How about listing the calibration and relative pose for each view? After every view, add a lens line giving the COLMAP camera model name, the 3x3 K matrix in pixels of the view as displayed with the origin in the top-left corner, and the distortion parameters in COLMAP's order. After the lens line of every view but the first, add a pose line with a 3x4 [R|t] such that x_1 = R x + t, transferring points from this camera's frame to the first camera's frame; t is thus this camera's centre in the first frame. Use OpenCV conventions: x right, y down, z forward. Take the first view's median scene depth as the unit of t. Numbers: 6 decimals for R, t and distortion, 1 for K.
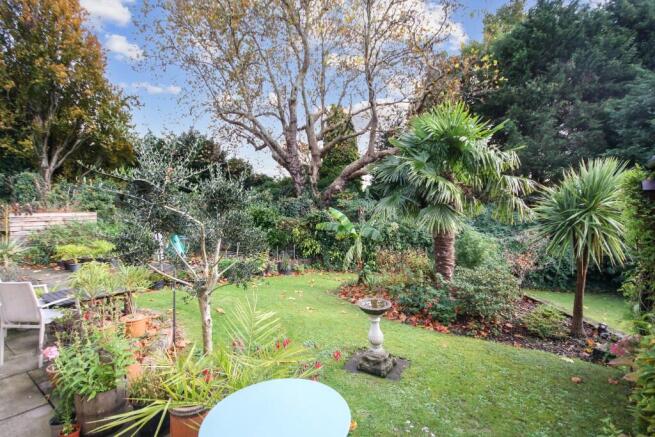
lens RADIAL K [[326.2, 0, 327.5], [0, 326.2, 219.4], [0, 0, 1]] dist [0.005117, -0.007029]
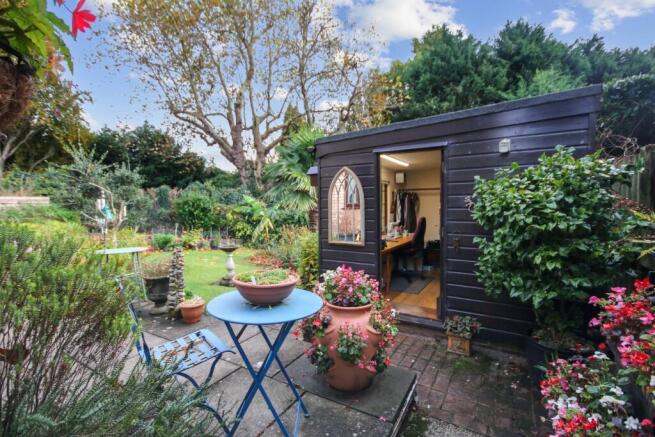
lens RADIAL K [[326.2, 0, 341.1], [0, 326.2, 219.7], [0, 0, 1]] dist [0.005117, -0.007029]
pose [[0.993044, 0.012021, 0.117130, 0.118827], [-0.013563, 0.999831, 0.012376, 0.020266], [-0.116961, -0.013878, 0.993040, -0.173593]]
